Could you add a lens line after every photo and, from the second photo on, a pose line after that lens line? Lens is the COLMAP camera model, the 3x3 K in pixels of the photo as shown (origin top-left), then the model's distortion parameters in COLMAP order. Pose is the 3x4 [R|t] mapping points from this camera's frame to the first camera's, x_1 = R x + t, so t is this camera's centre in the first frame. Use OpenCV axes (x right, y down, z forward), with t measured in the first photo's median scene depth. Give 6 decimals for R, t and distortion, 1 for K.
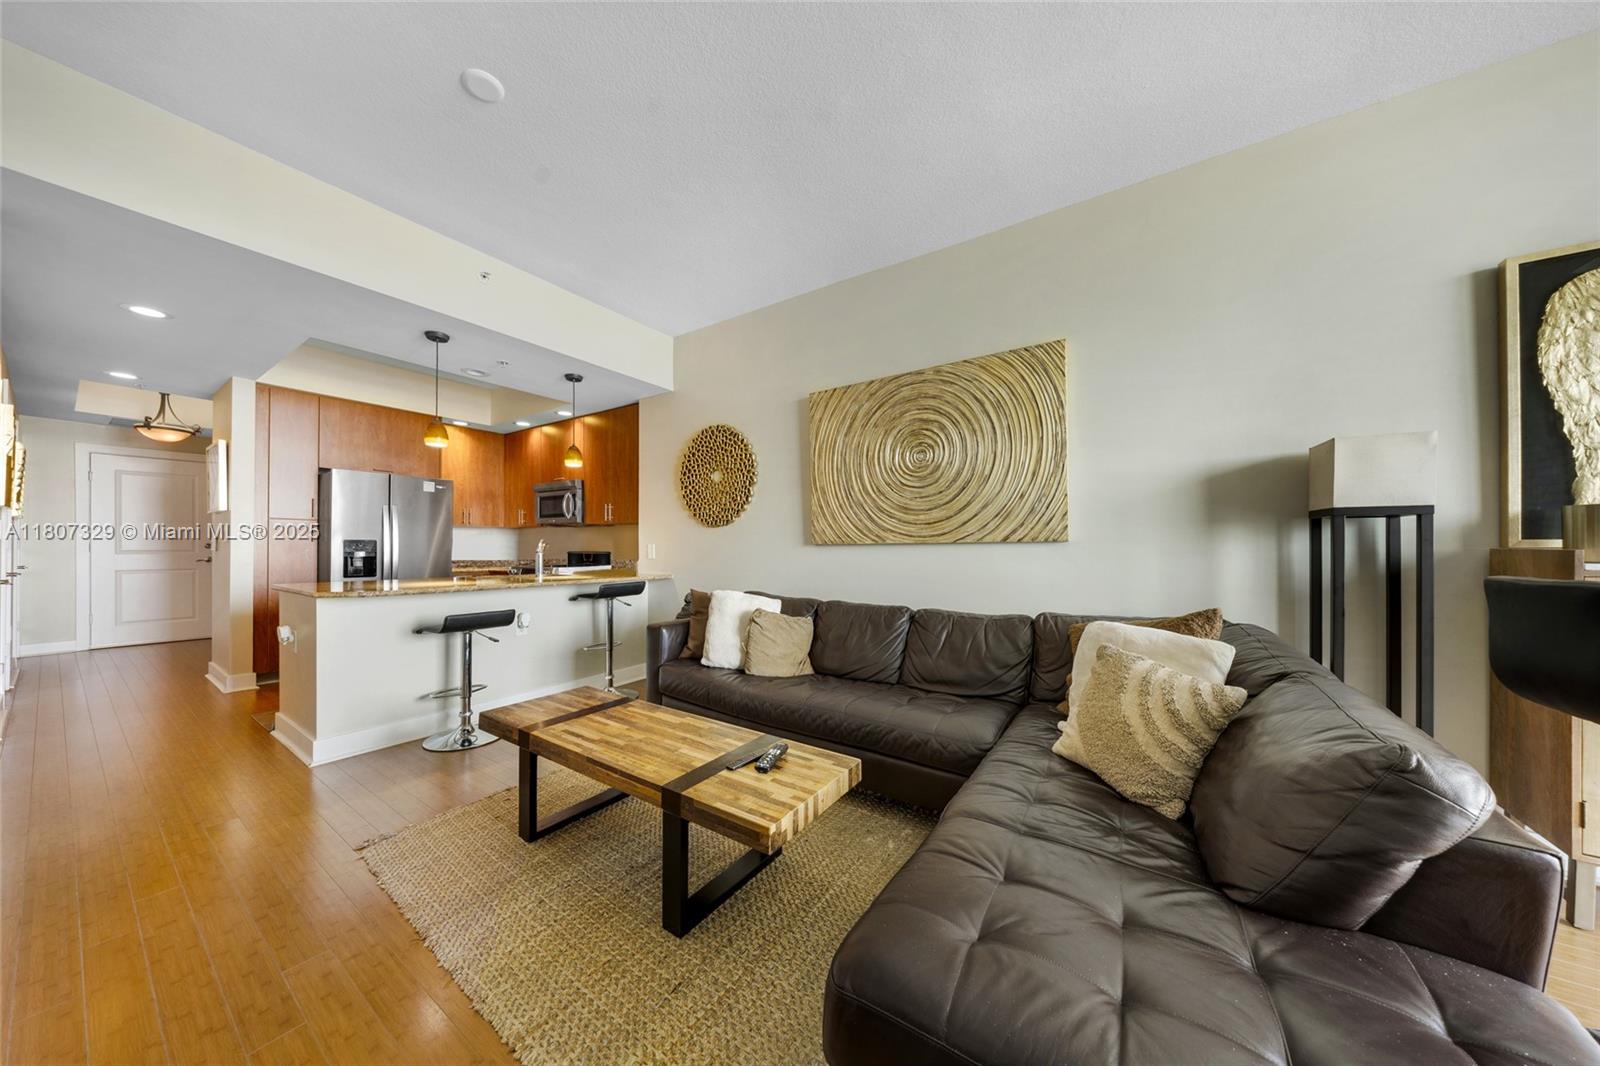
lens RADIAL K [[512.3, 0, 831.2], [0, 512.3, 546.5], [0, 0, 1]] dist [-0.008412, -0.000409]
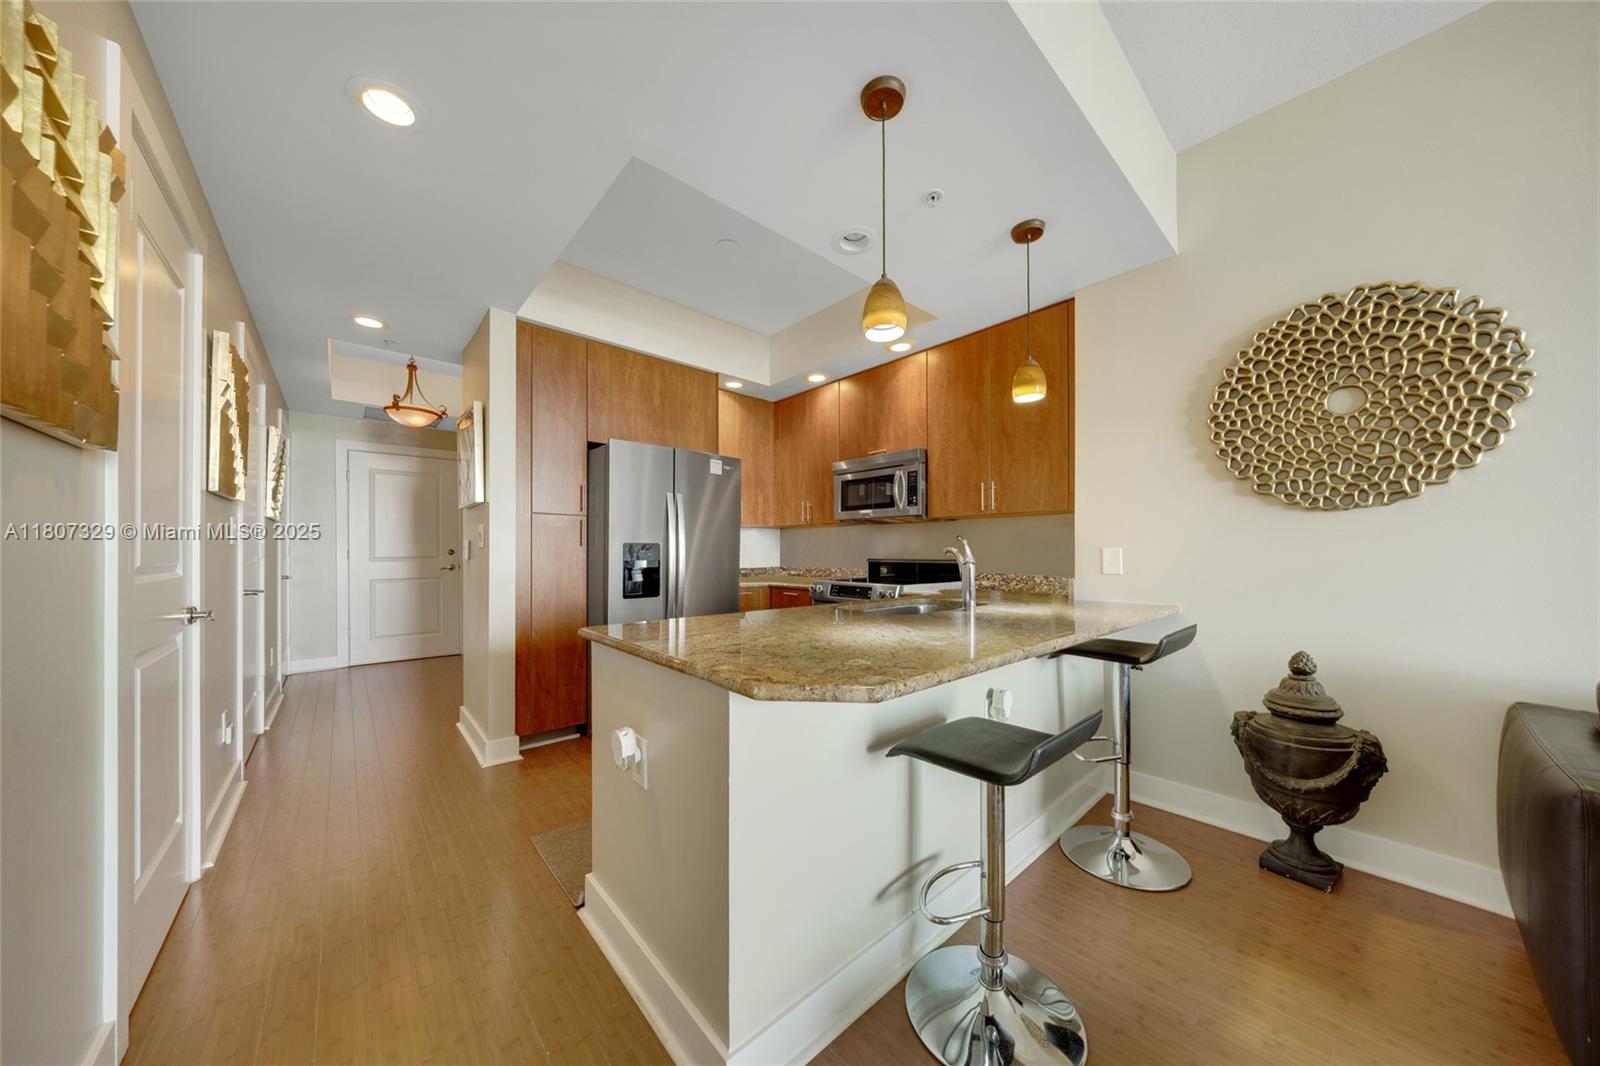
lens RADIAL K [[512.3, 0, 819.3], [0, 512.3, 553.1], [0, 0, 1]] dist [-0.008412, -0.000409]
pose [[0.969080, -0.002518, -0.246733, -0.572883], [0.002306, 0.999997, -0.001151, 0.001727], [0.246735, 0.000547, 0.969083, 0.431933]]
